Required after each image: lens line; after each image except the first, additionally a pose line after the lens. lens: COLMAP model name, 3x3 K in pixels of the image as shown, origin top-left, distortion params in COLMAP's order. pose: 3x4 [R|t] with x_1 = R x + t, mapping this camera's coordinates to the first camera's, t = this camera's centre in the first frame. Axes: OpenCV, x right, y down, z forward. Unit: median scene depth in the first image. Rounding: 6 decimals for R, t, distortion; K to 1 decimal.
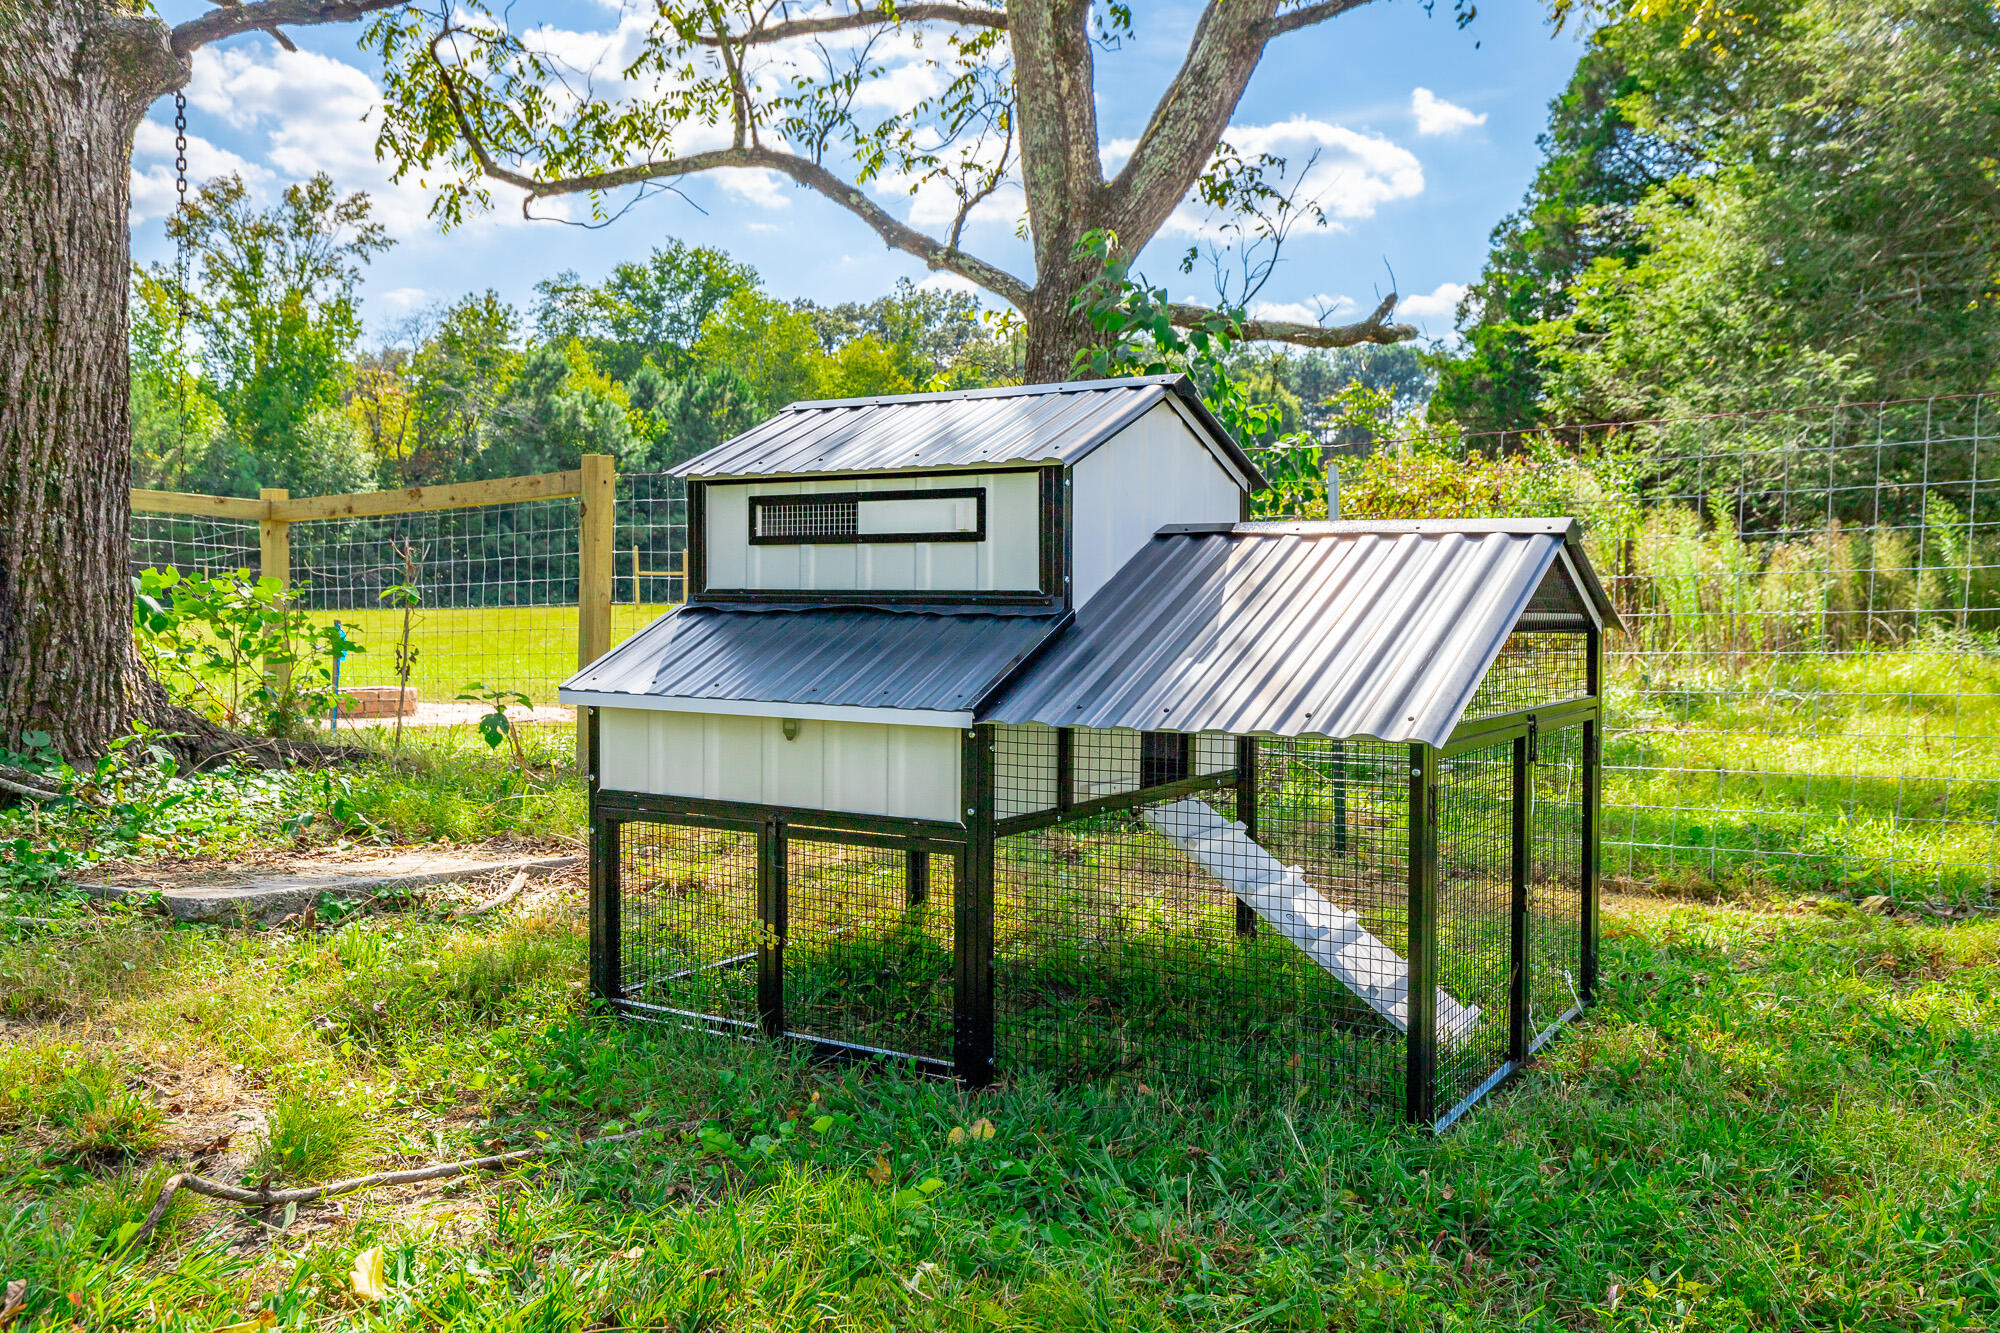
lens RADIAL K [[1658.4, 0, 1000.0], [0, 1658.4, 666.5], [0, 0, 1]] dist [0.000075, -0.000020]
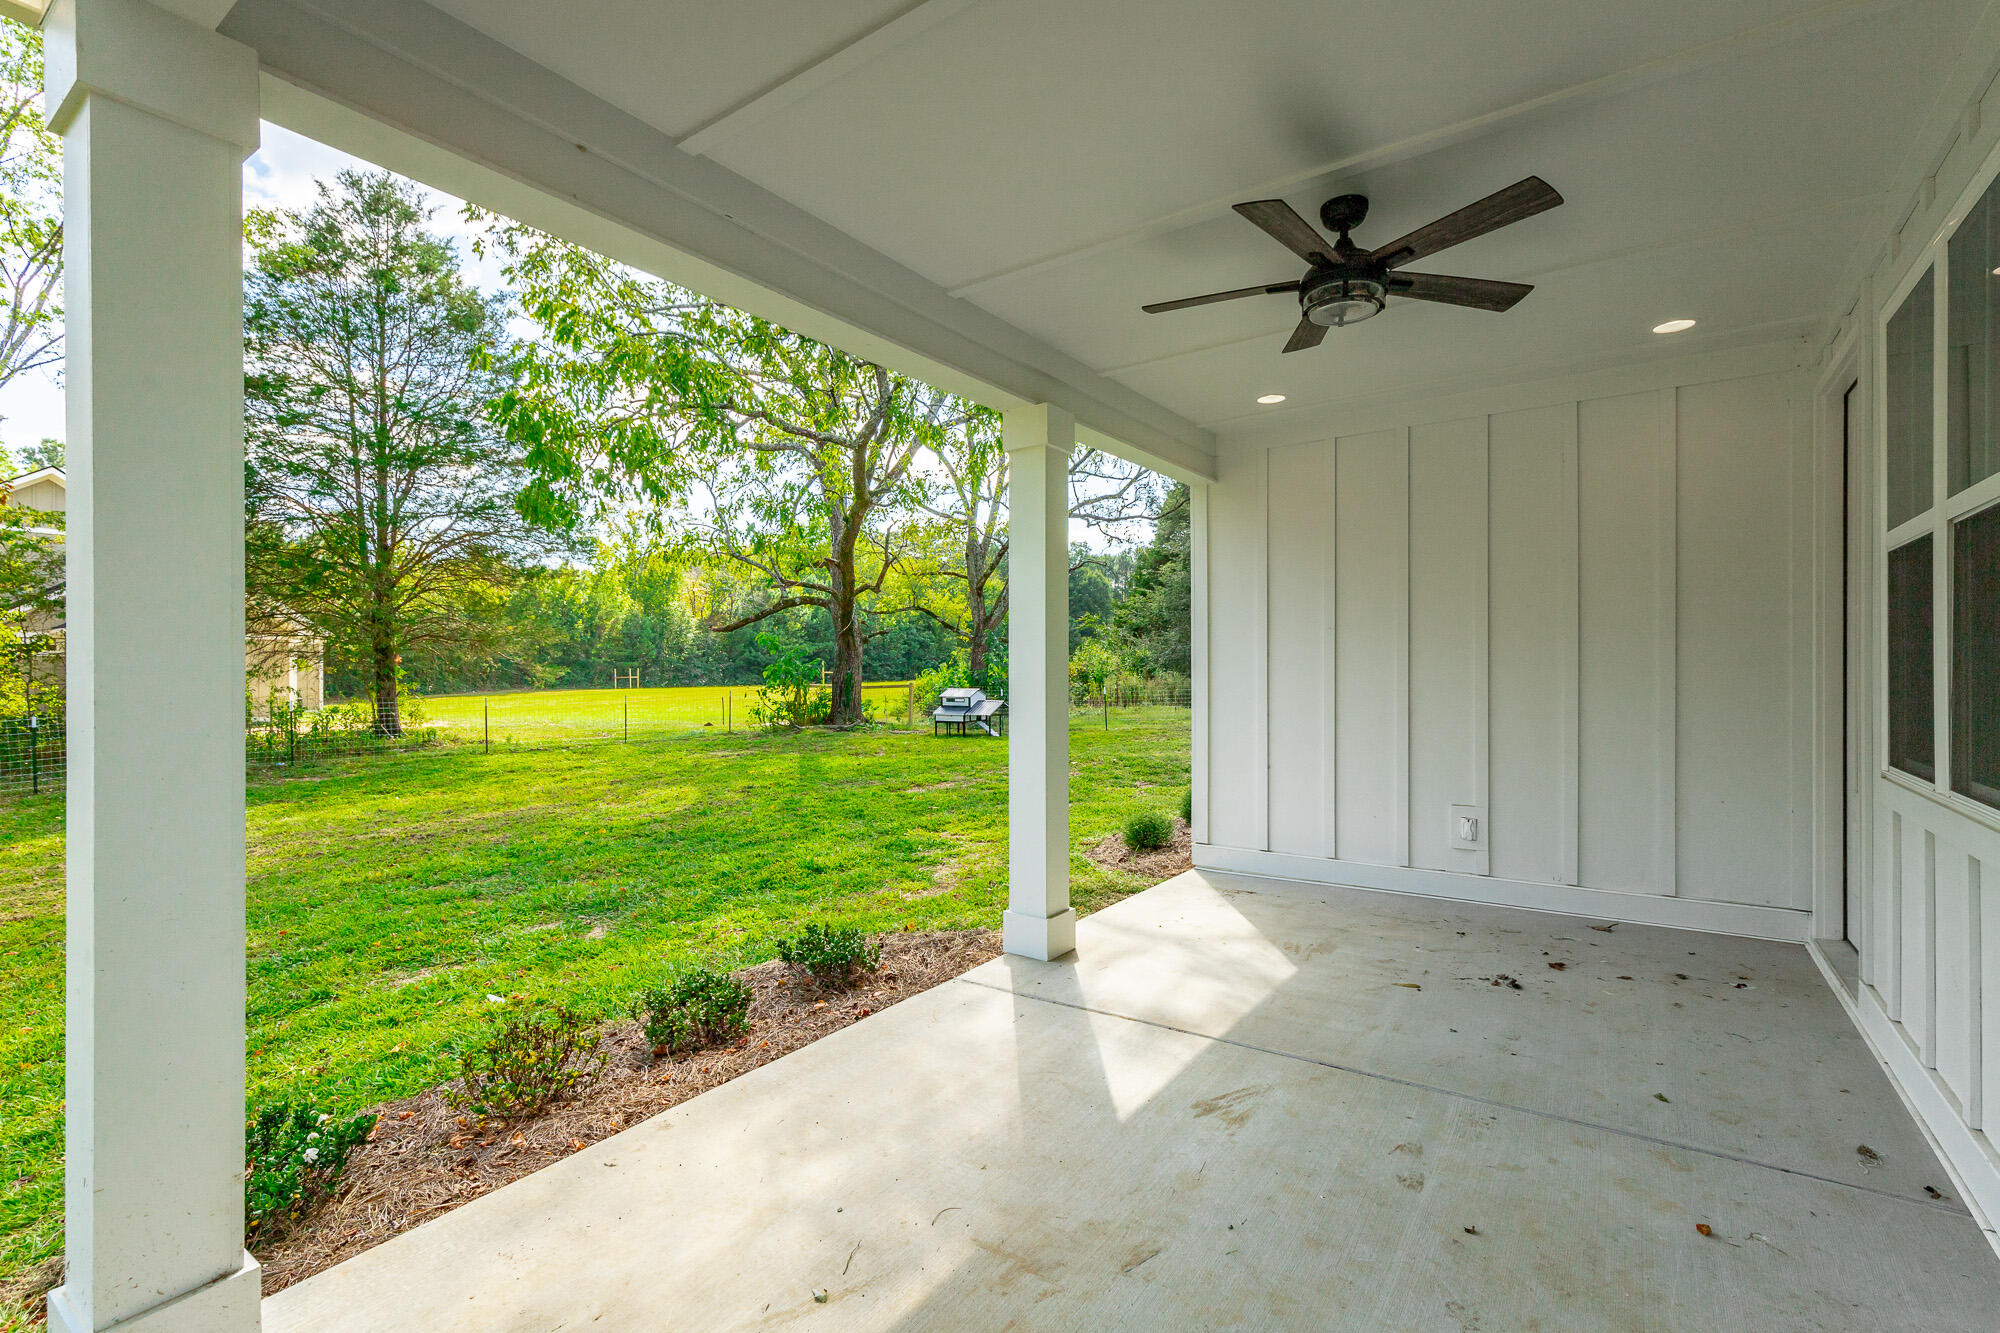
lens RADIAL K [[897.3, 0, 1000.0], [0, 897.3, 666.5], [0, 0, 1]] dist [0.005153, -0.000948]
pose [[0.999738, -0.000596, 0.022871, 0.007752], [0.001808, 0.998592, -0.053008, 0.001389], [-0.022807, 0.053036, 0.998332, -0.428694]]
